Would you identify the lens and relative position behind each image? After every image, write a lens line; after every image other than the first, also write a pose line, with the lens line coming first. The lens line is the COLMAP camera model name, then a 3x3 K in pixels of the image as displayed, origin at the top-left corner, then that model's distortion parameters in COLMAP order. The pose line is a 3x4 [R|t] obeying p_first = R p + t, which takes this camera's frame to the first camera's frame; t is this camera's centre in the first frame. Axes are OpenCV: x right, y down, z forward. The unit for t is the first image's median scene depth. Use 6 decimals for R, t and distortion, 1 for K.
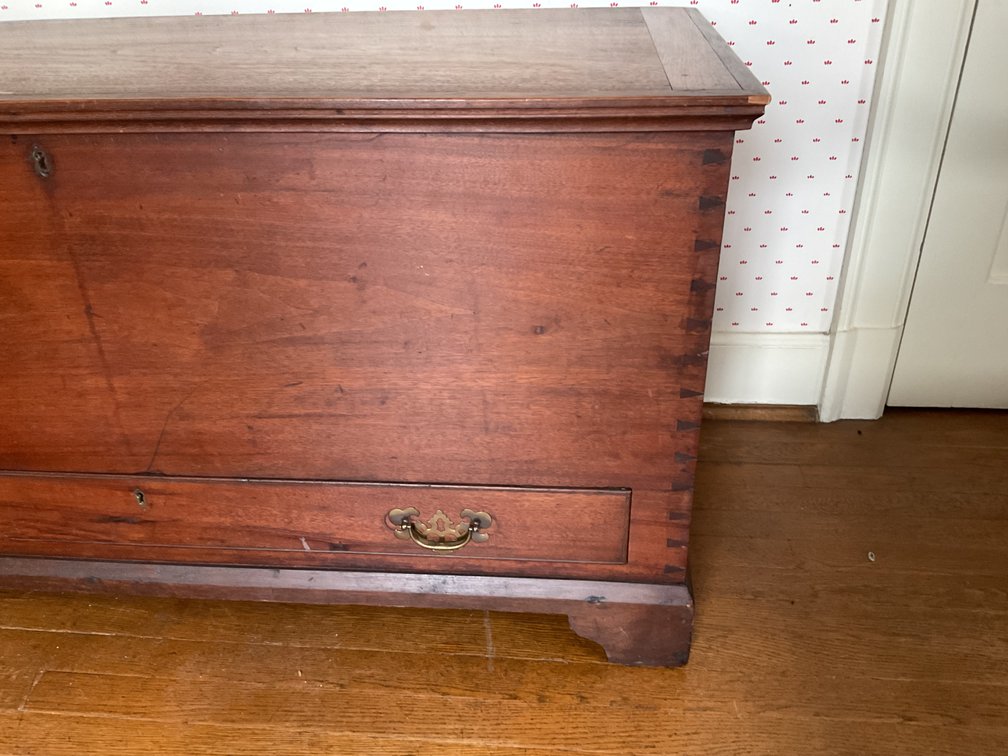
lens RADIAL K [[834.9, 0, 497.3], [0, 834.9, 376.1], [0, 0, 1]] dist [0.089993, -0.166163]
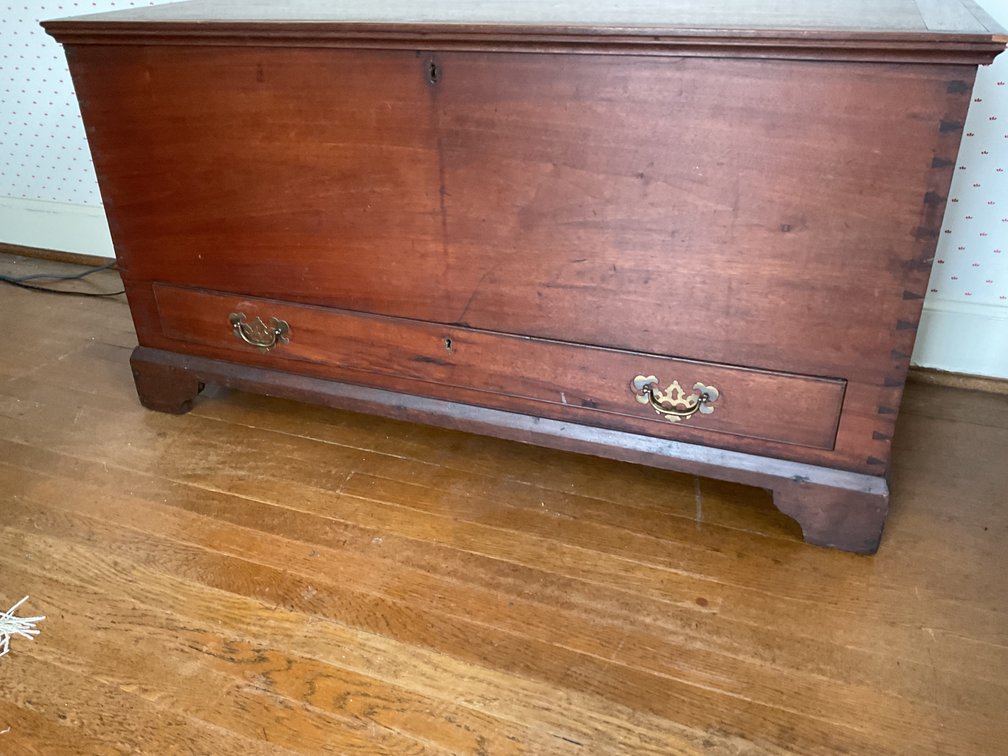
lens RADIAL K [[824.3, 0, 500.8], [0, 824.3, 375.9], [0, 0, 1]] dist [0.087488, -0.145572]
pose [[0.961398, 0.134928, -0.239810, -0.027524], [-0.141182, 0.989943, -0.009013, 0.206436], [0.236182, 0.042522, 0.970778, -0.251807]]
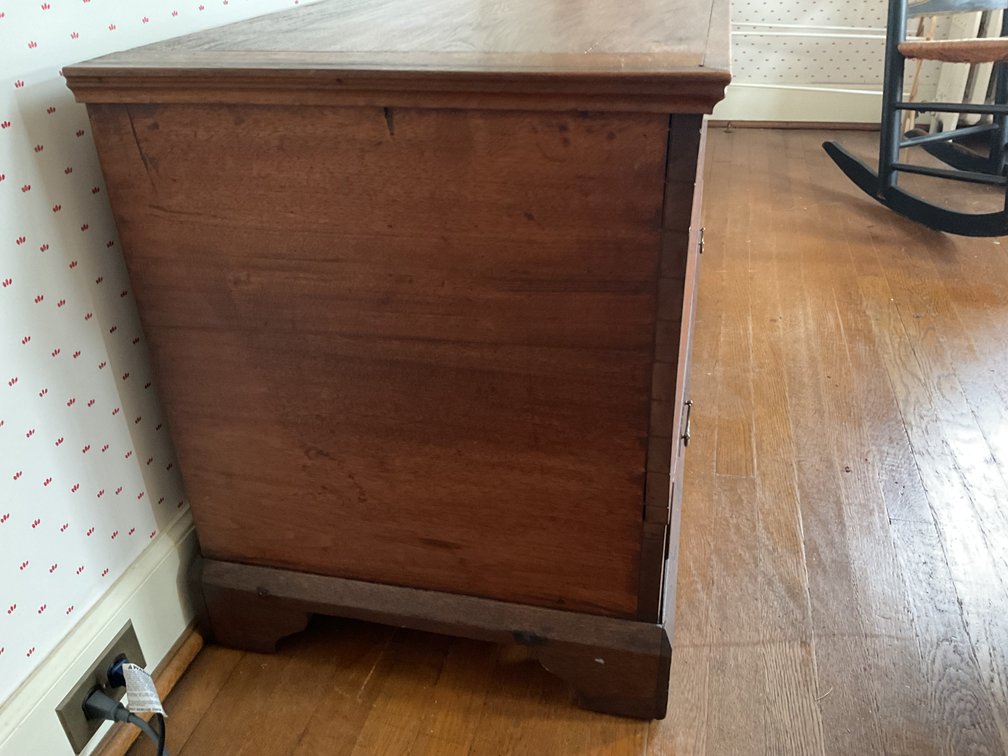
lens RADIAL K [[834.9, 0, 499.8], [0, 834.9, 379.5], [0, 0, 1]] dist [0.089993, -0.166163]
pose [[0.140434, -0.459151, 0.877188, -1.866257], [0.525469, 0.785459, 0.327012, -0.392741], [-0.839143, 0.415011, 0.351574, 0.891118]]
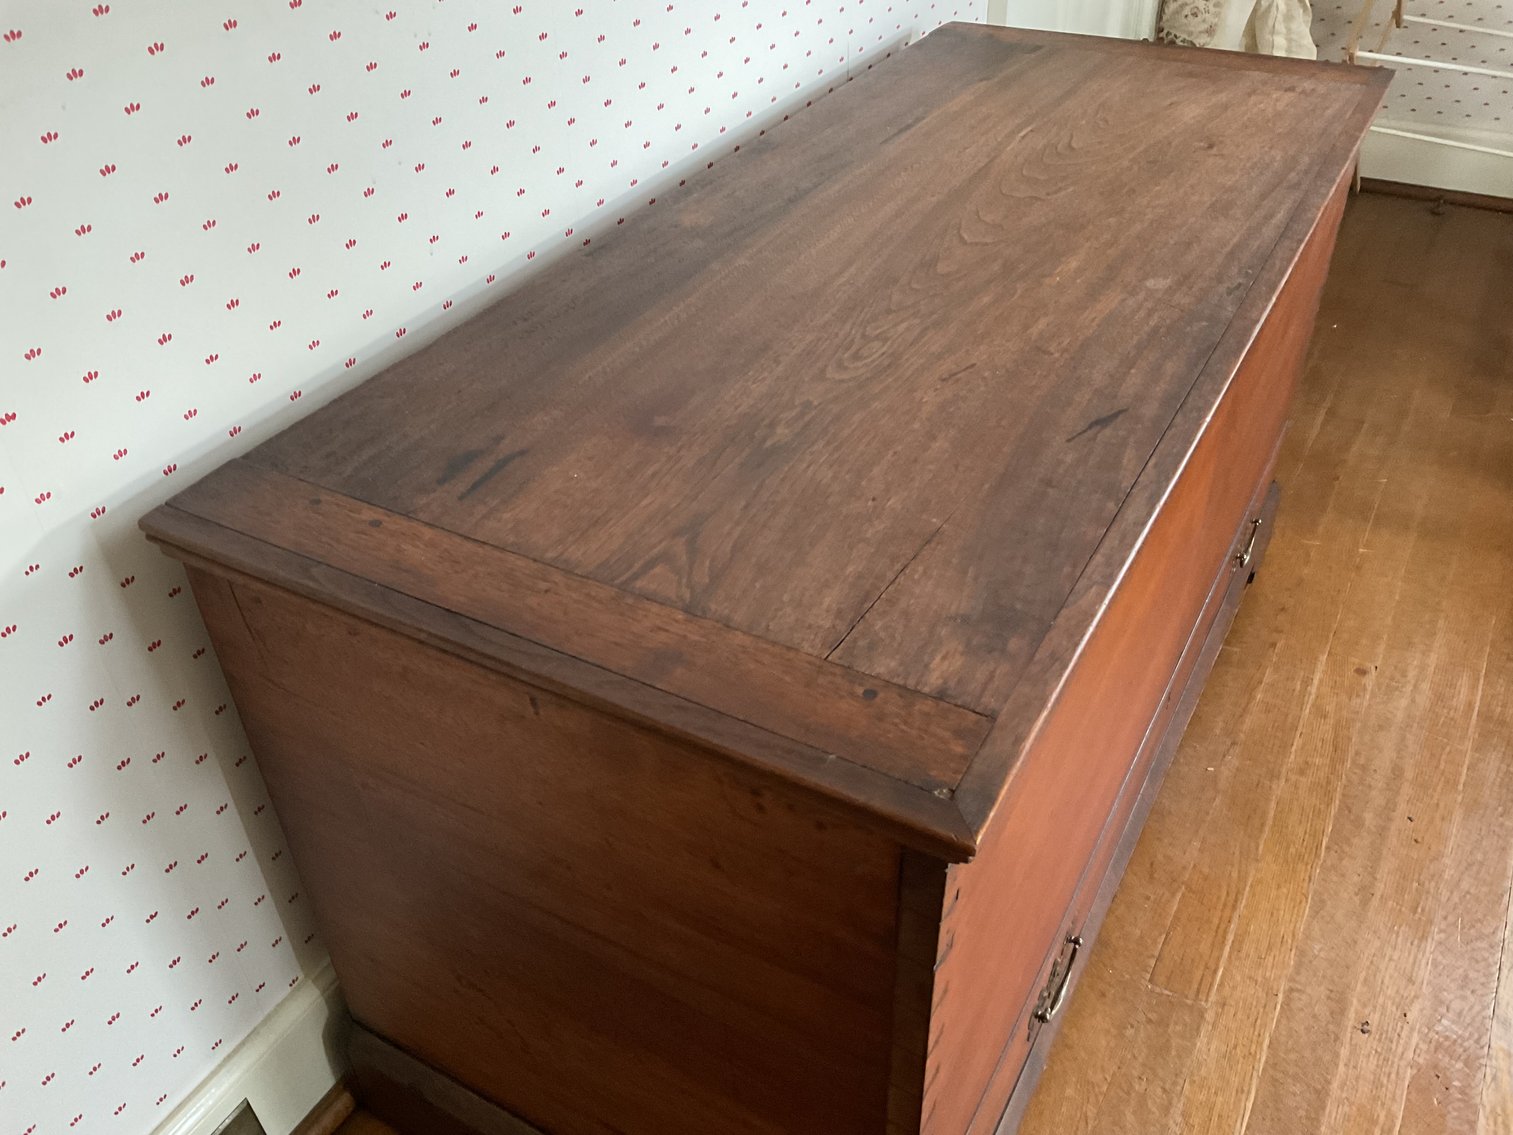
lens RADIAL K [[1253.2, 0, 758.1], [0, 1253.2, 565.6], [0, 0, 1]] dist [0.089993, -0.166163]
pose [[0.410109, -0.531789, 0.740953, -1.585681], [0.475185, 0.818023, 0.324094, -0.629626], [-0.778466, 0.219176, 0.588177, 0.566283]]
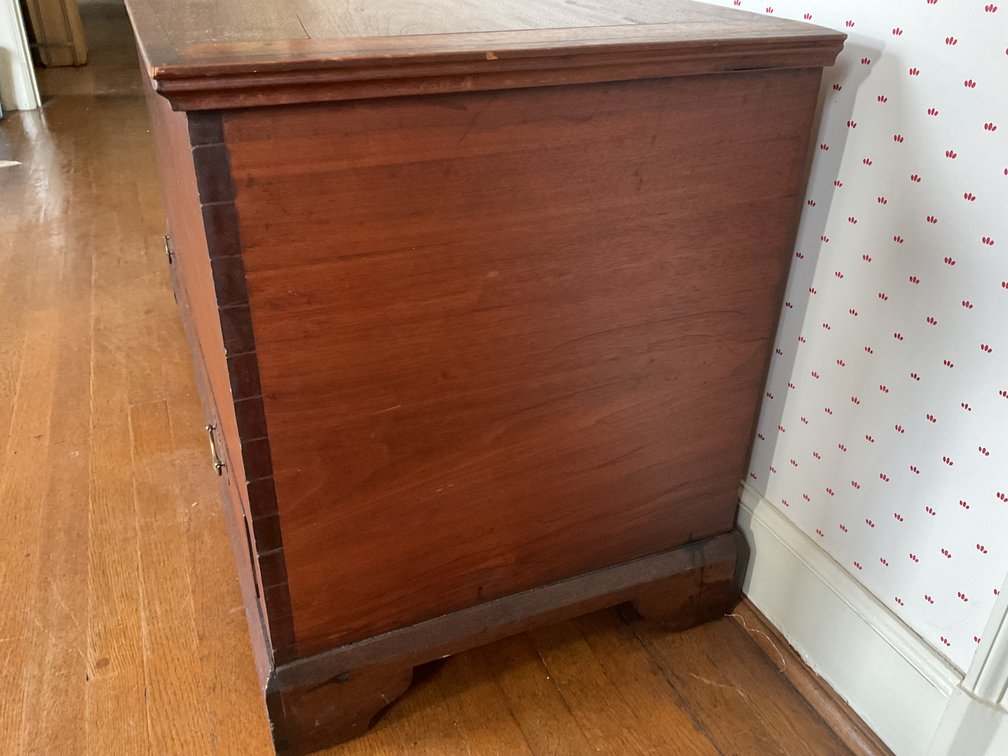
lens RADIAL K [[834.9, 0, 499.6], [0, 834.9, 378.8], [0, 0, 1]] dist [0.089993, -0.166163]
pose [[0.473971, 0.467993, -0.745878, 0.863131], [-0.473241, 0.849719, 0.232424, -0.306213], [0.742559, 0.242818, 0.624215, 0.612758]]
